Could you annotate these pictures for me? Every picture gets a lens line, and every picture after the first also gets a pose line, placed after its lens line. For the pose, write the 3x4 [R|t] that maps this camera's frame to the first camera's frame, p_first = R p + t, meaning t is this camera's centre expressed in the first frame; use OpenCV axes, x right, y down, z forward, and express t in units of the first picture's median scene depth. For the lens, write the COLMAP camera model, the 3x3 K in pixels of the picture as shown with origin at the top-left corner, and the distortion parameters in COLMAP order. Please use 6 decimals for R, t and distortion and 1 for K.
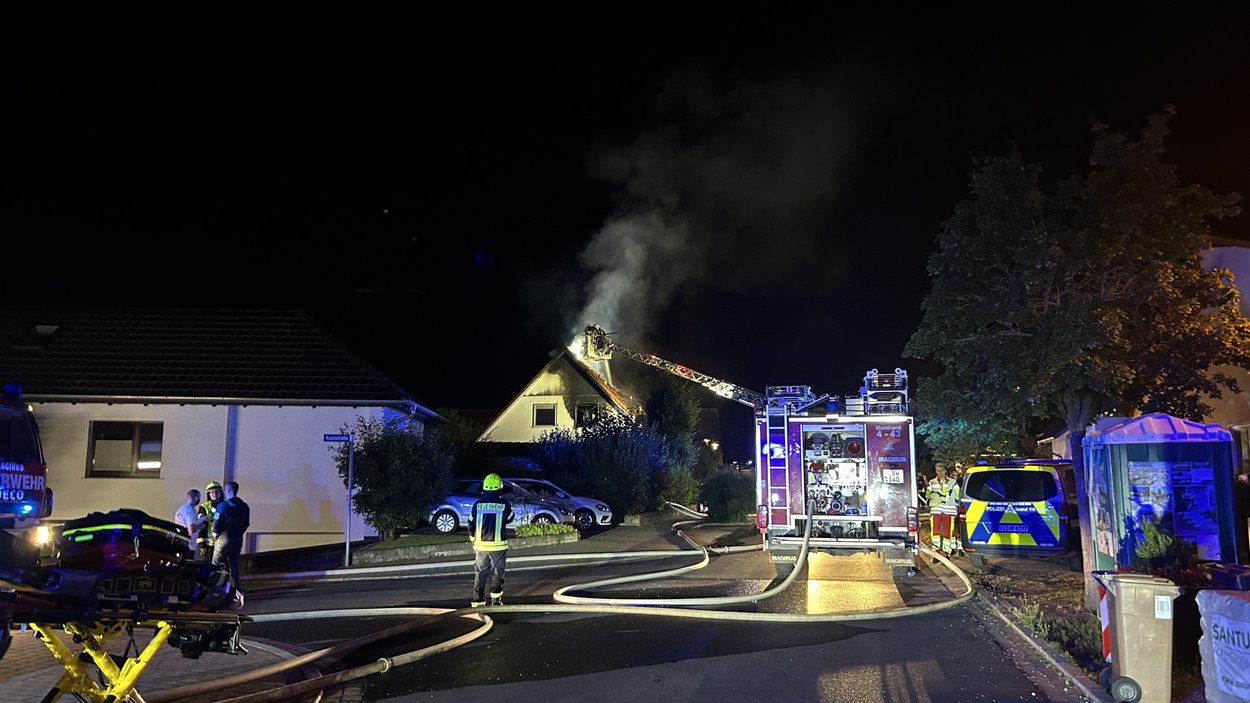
lens RADIAL K [[932.8, 0, 632.0], [0, 932.8, 343.1], [0, 0, 1]] dist [0.049520, -0.049722]
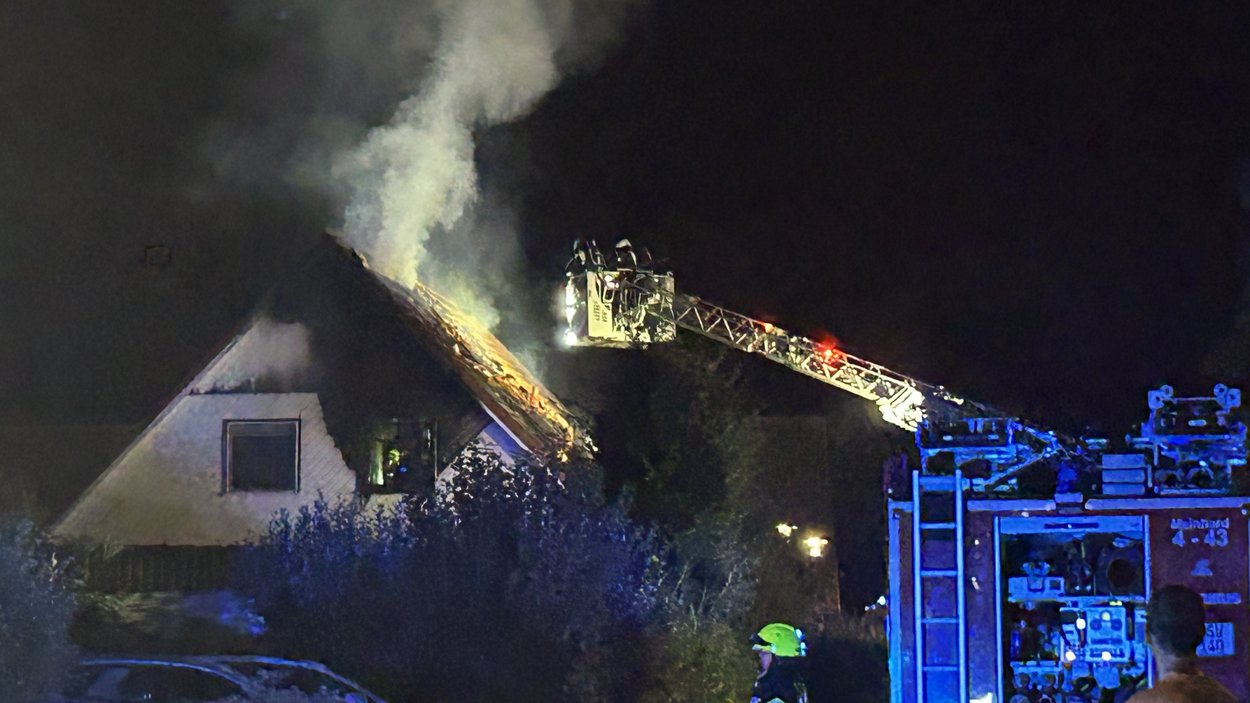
lens RADIAL K [[3500.5, 0, 626.2], [0, 3500.5, 351.9], [0, 0, 1]] dist [0.011597, 0.000000]
pose [[0.999444, -0.007714, 0.032436, -0.020222], [0.005855, 0.998356, 0.057022, -0.046539], [-0.032822, -0.056800, 0.997846, -0.331799]]
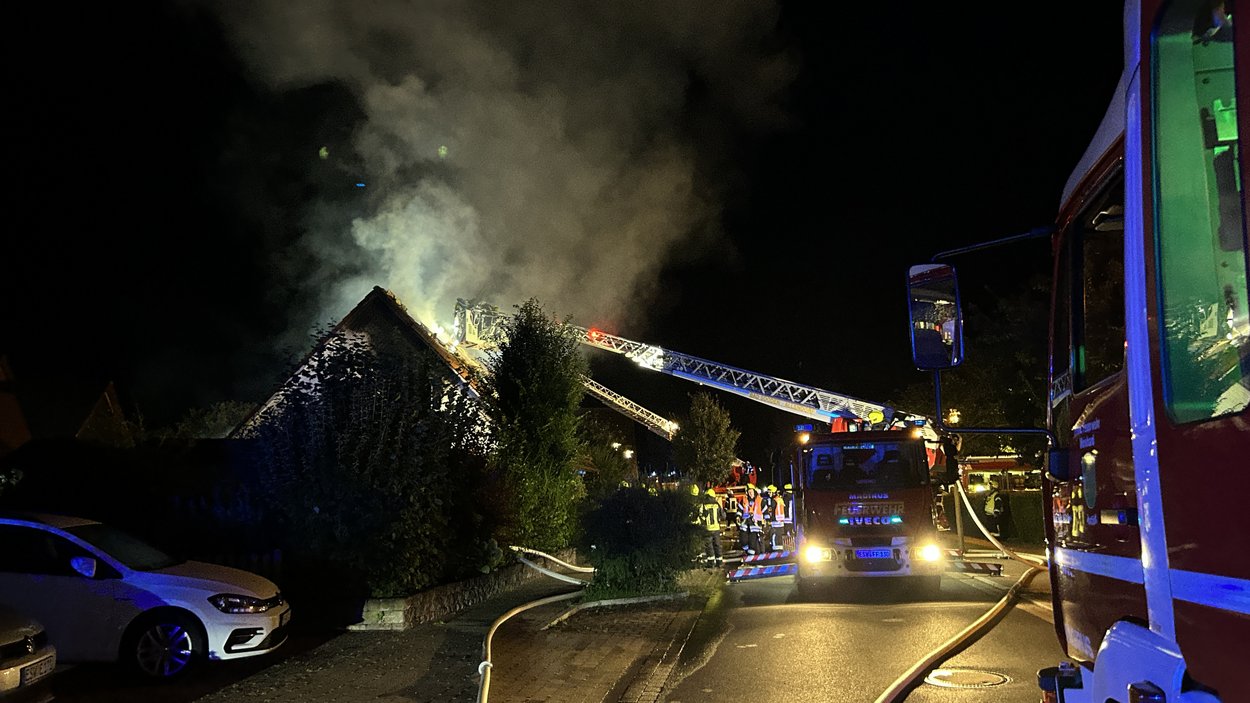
lens RADIAL K [[932.8, 0, 629.6], [0, 932.8, 345.0], [0, 0, 1]] dist [0.049520, -0.049722]
pose [[0.996550, 0.010423, 0.082343, 0.084223], [-0.009270, 0.999854, -0.014371, 0.104404], [-0.082481, 0.013558, 0.996500, 0.758267]]
